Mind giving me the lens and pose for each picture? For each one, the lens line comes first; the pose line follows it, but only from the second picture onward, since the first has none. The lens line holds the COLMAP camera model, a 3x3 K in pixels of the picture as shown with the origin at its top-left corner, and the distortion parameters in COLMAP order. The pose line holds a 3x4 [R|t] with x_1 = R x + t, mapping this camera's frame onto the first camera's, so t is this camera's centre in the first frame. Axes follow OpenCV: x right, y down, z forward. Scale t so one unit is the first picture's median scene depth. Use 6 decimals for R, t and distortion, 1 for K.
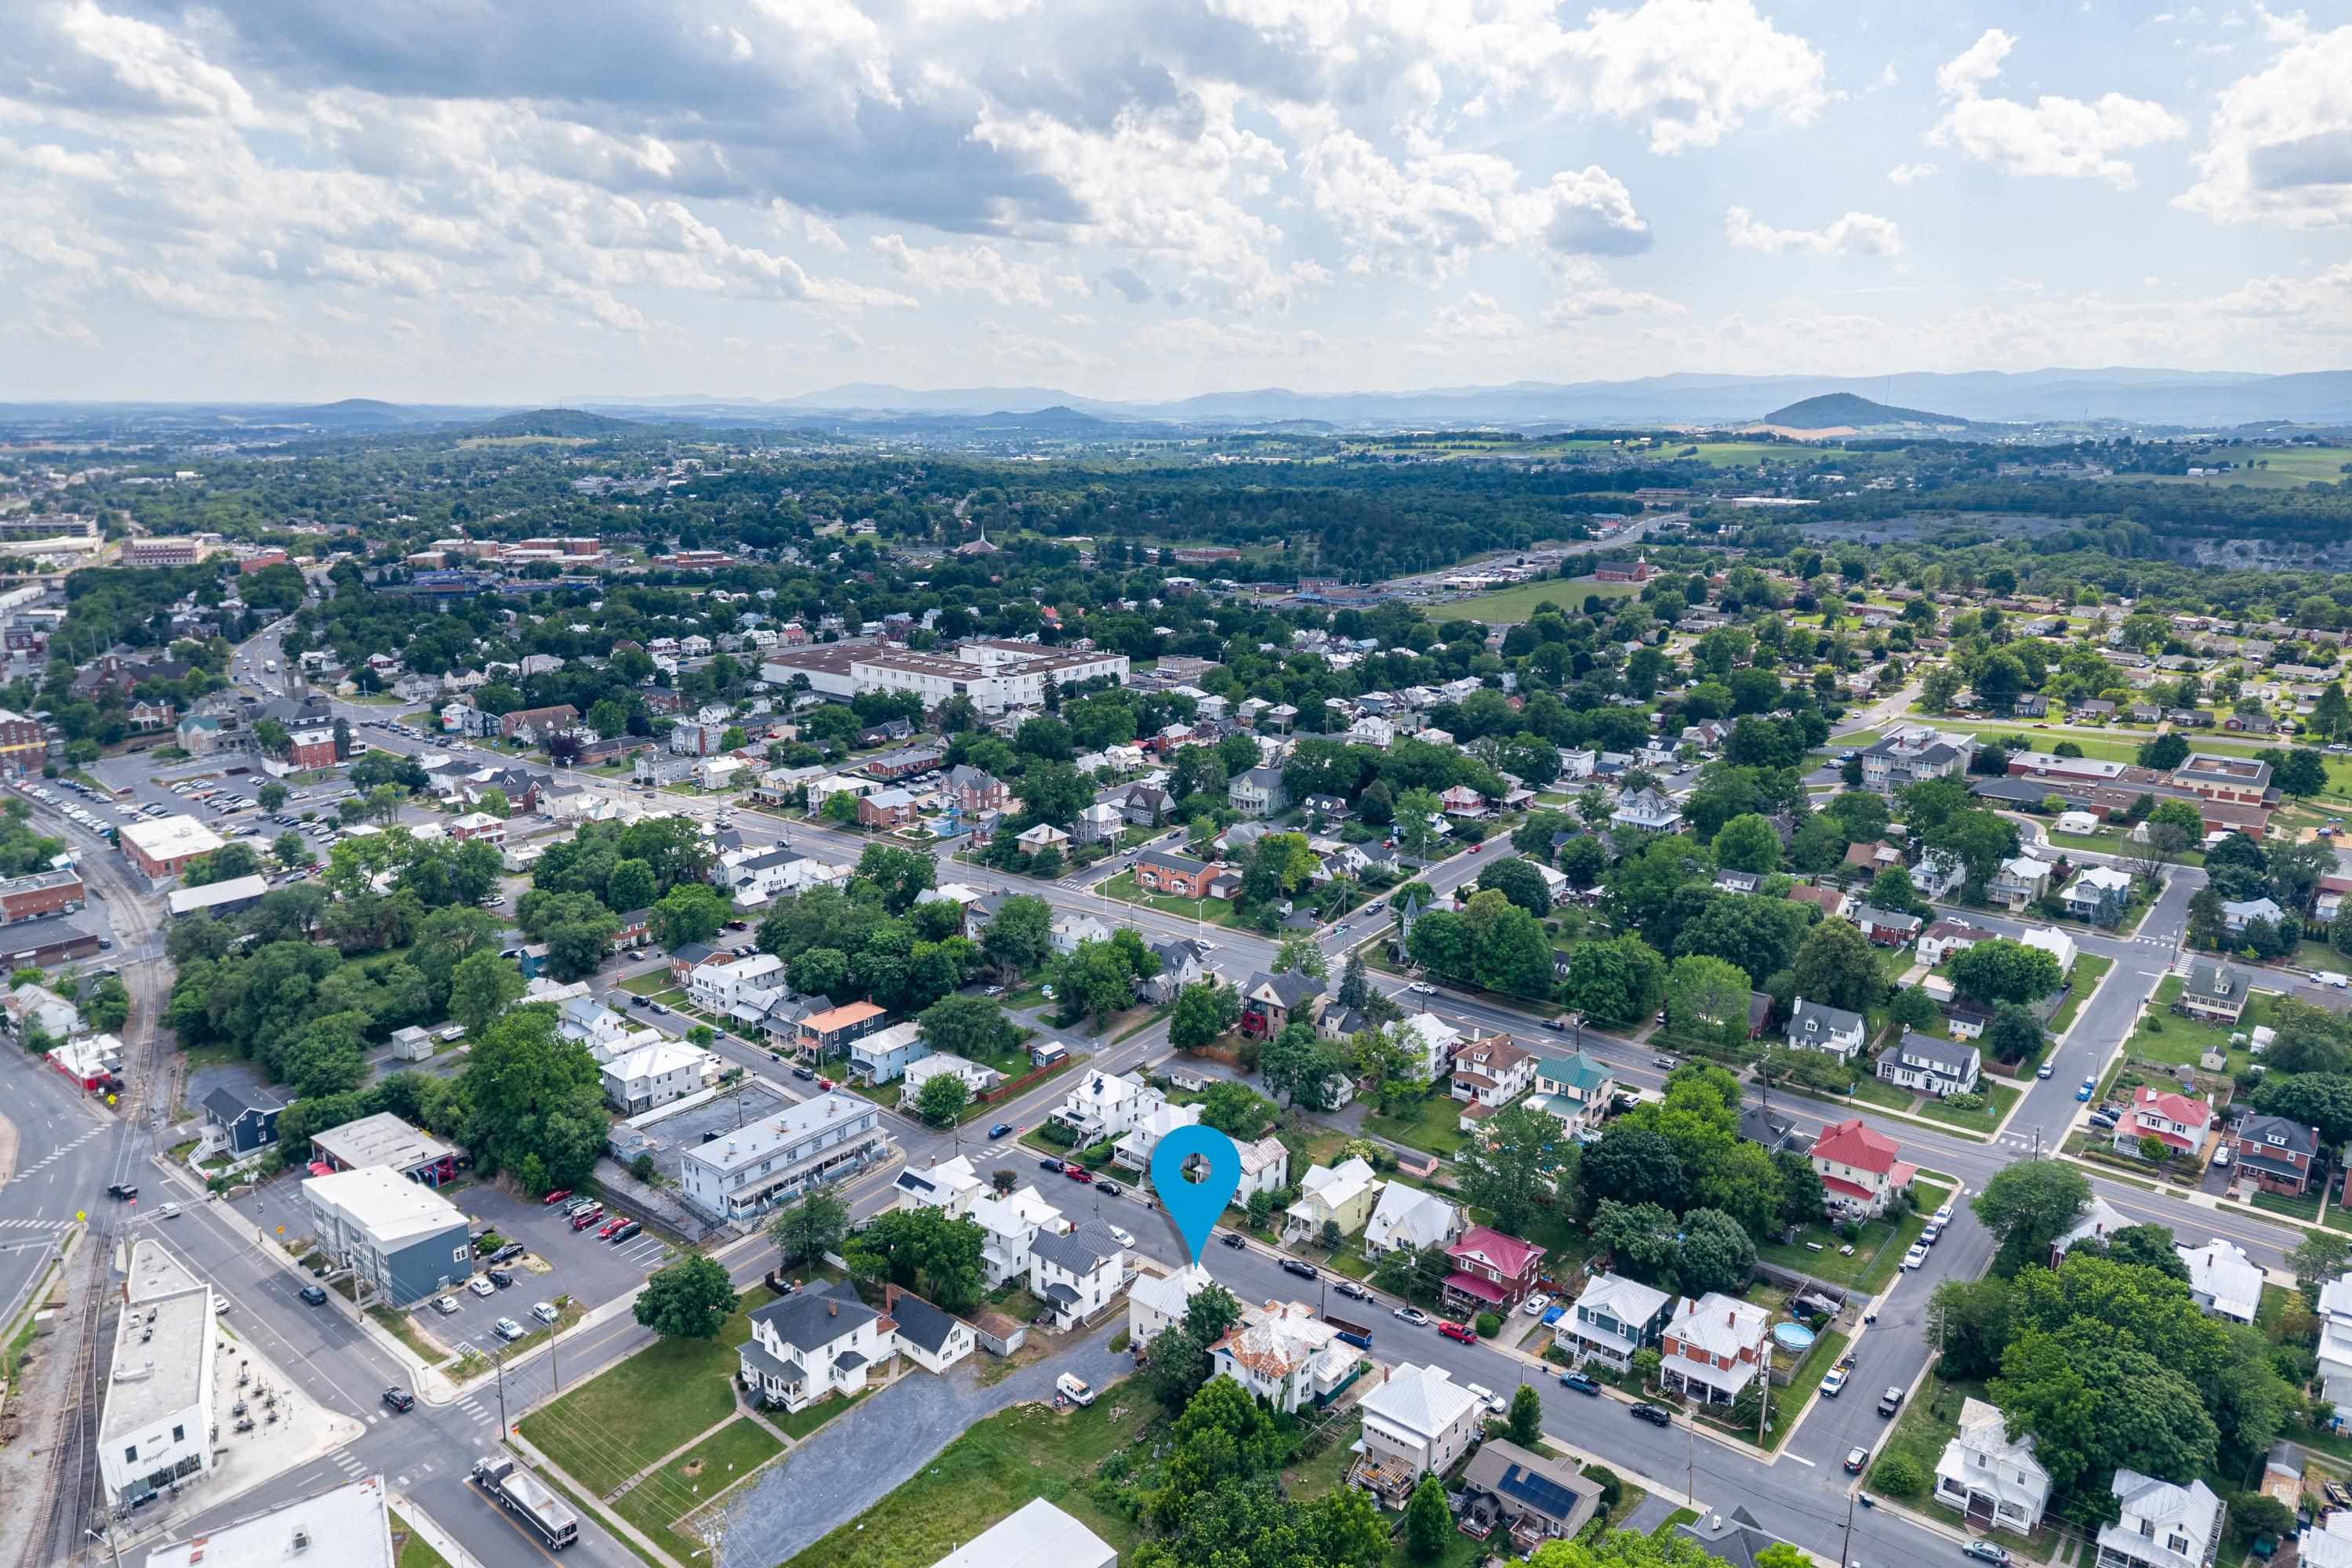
lens RADIAL K [[1565.6, 0, 1171.8], [0, 1565.6, 791.9], [0, 0, 1]] dist [0.055076, -0.065255]
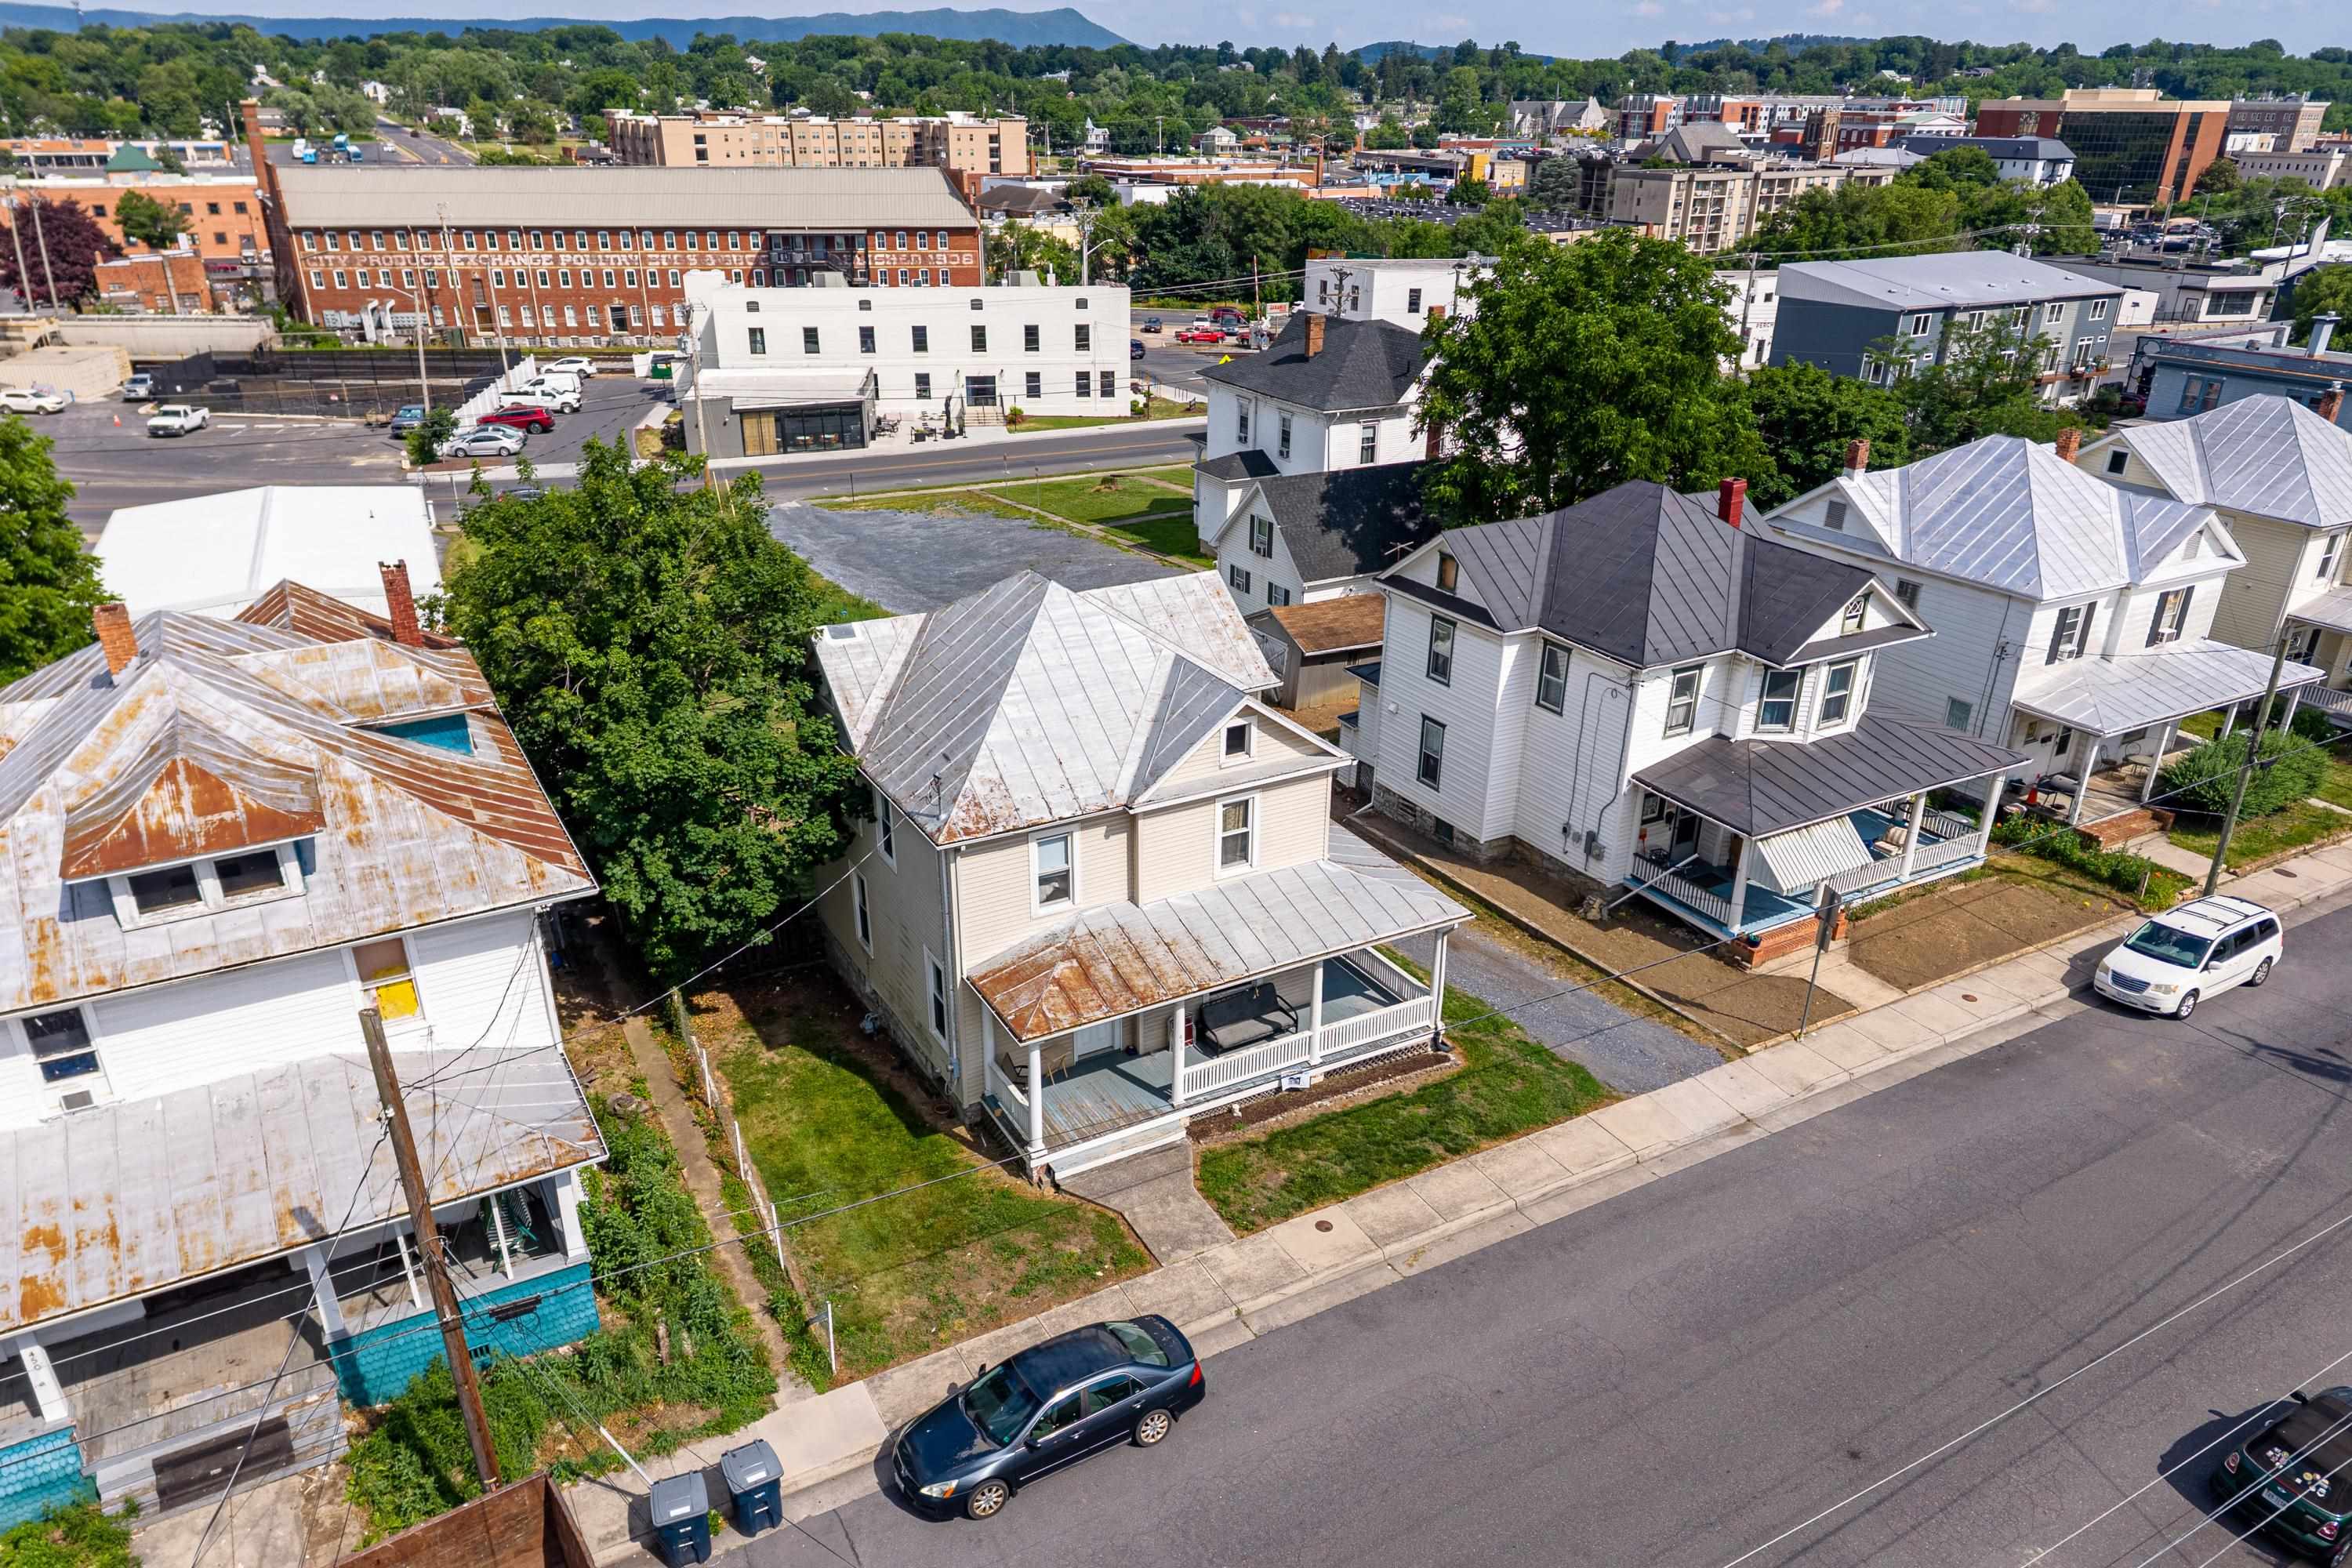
lens RADIAL K [[1571.3, 0, 1171.8], [0, 1571.3, 869.6], [0, 0, 1]] dist [0.041172, -0.043990]
pose [[-0.350290, 0.404953, -0.844577, 0.124198], [-0.234374, 0.835126, 0.497628, 0.204346], [0.906844, 0.372261, -0.197626, 0.869115]]
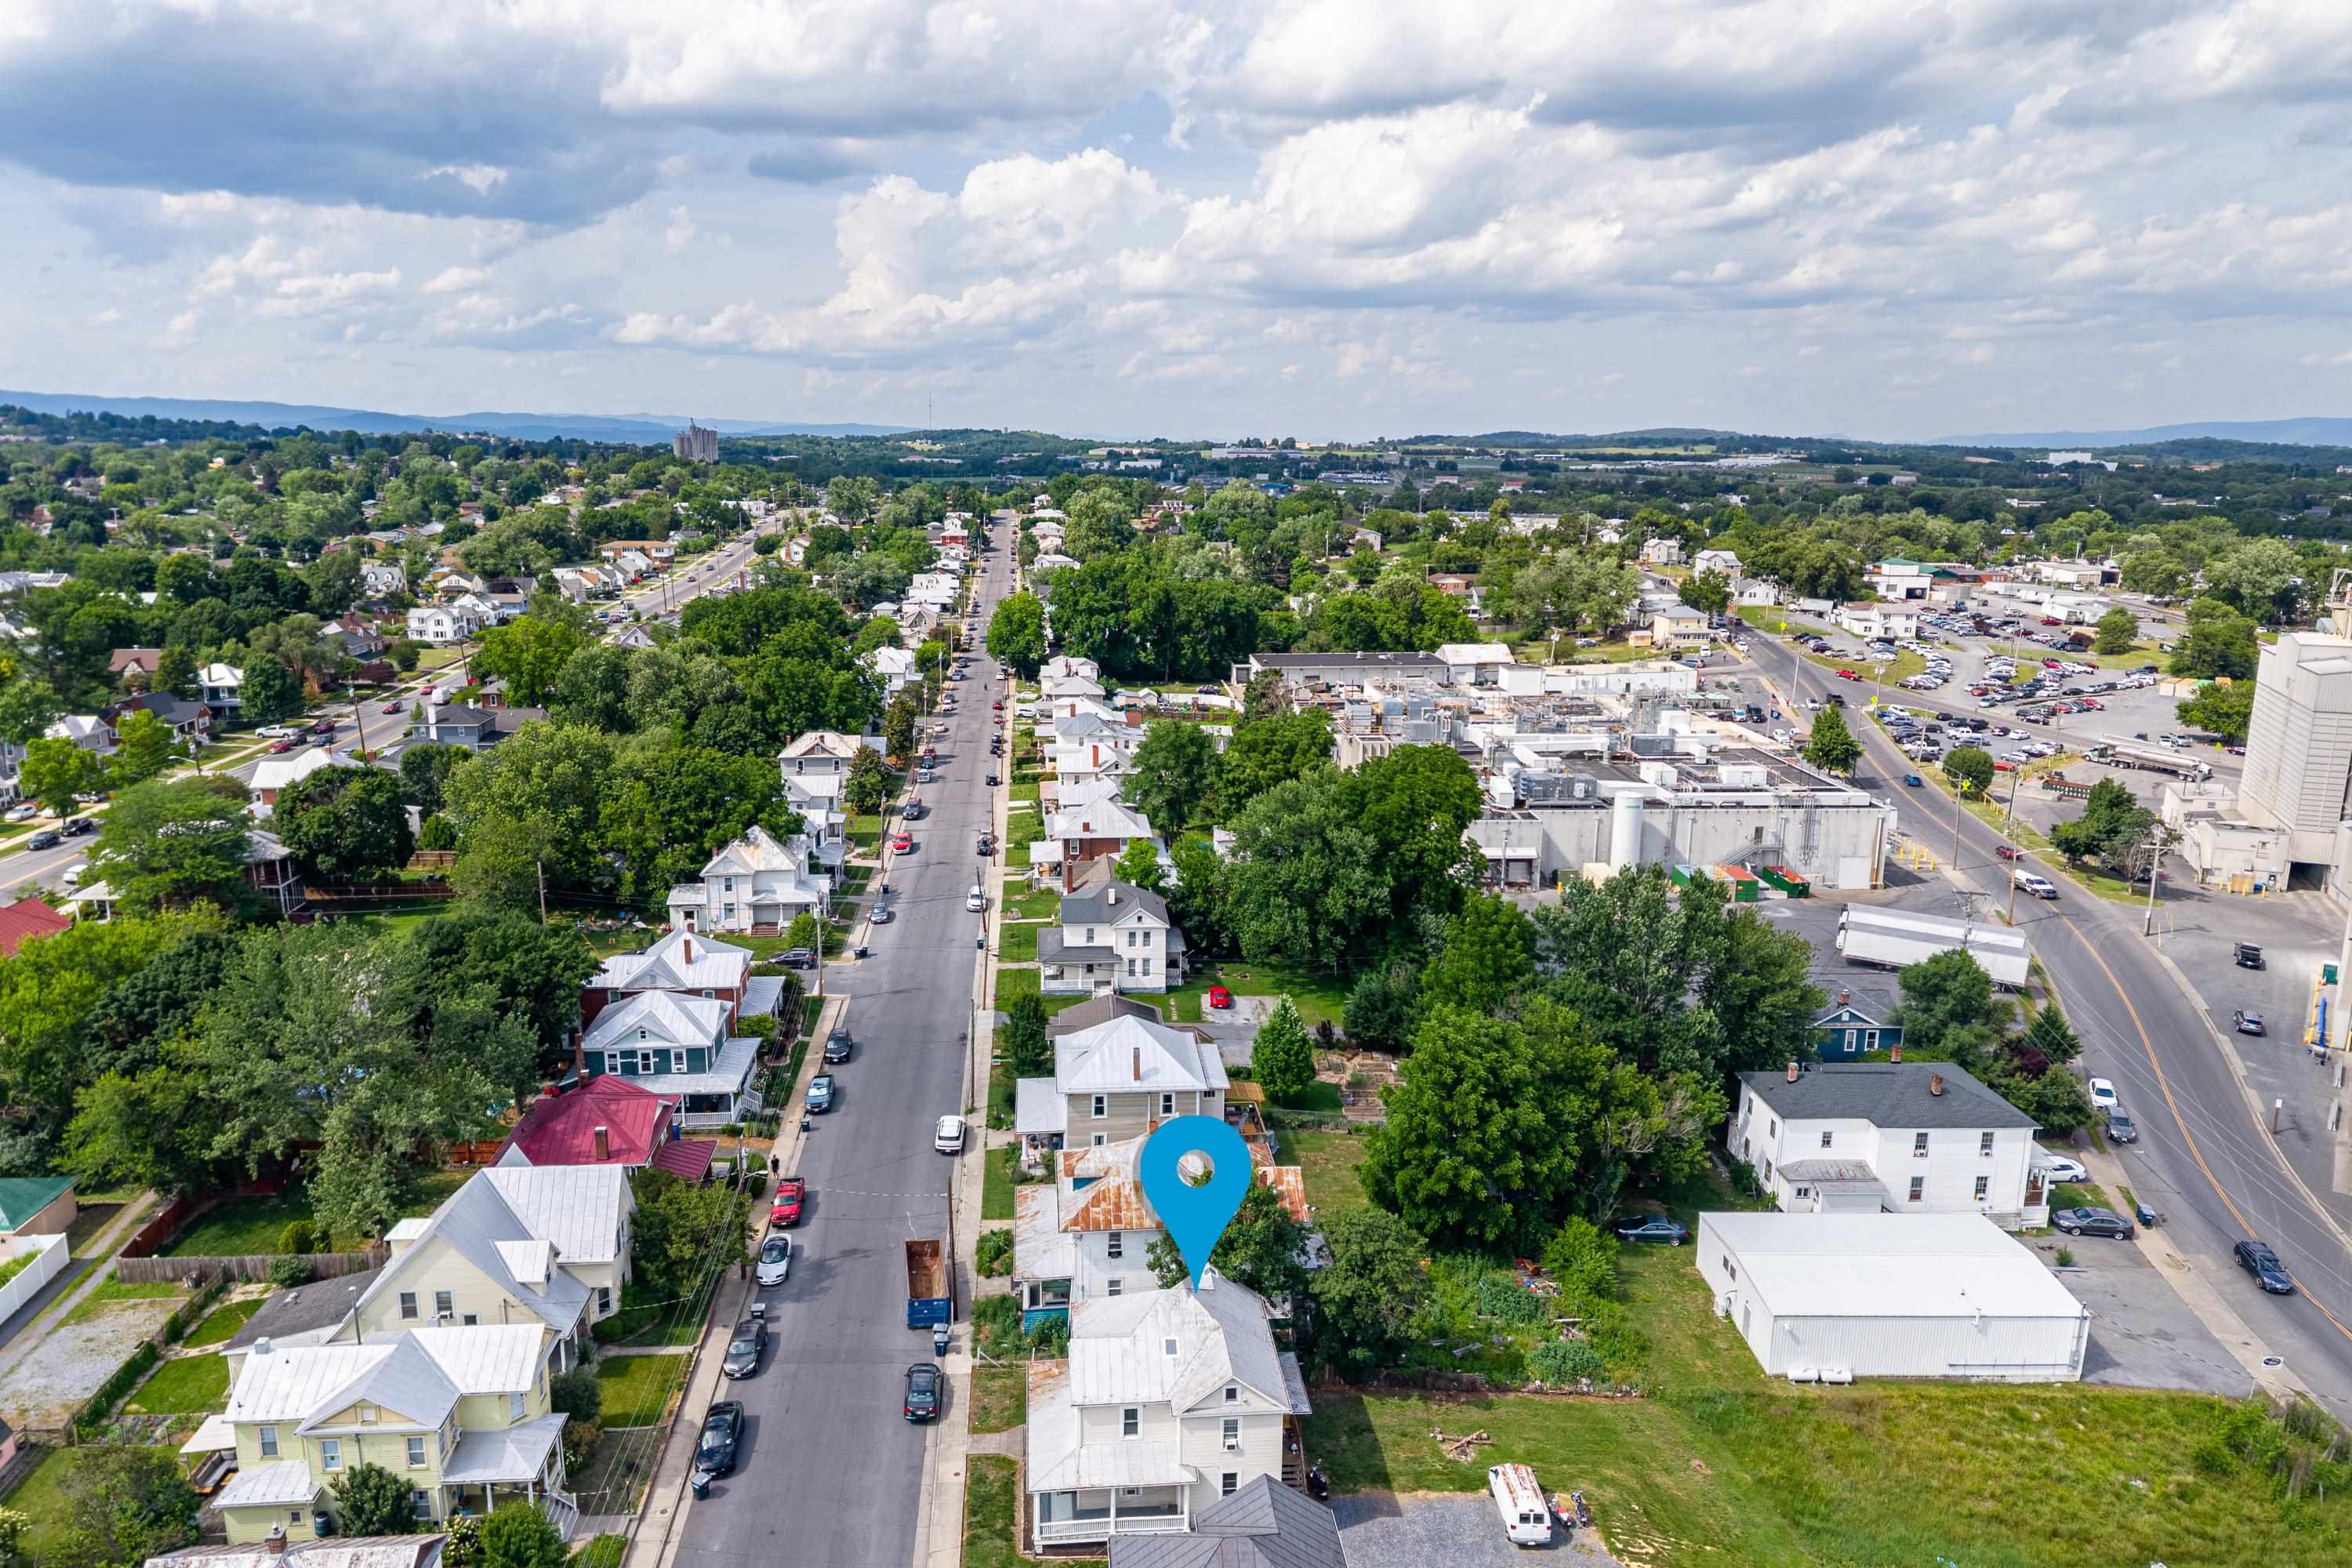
lens RADIAL K [[1548.9, 0, 1170.2], [0, 1548.9, 819.8], [0, 0, 1]] dist [0.059935, -0.061452]
pose [[-0.706243, -0.177194, 0.685437, -0.188210], [0.158272, 0.904152, 0.396810, 0.044716], [-0.690052, 0.388730, -0.610506, 0.976958]]
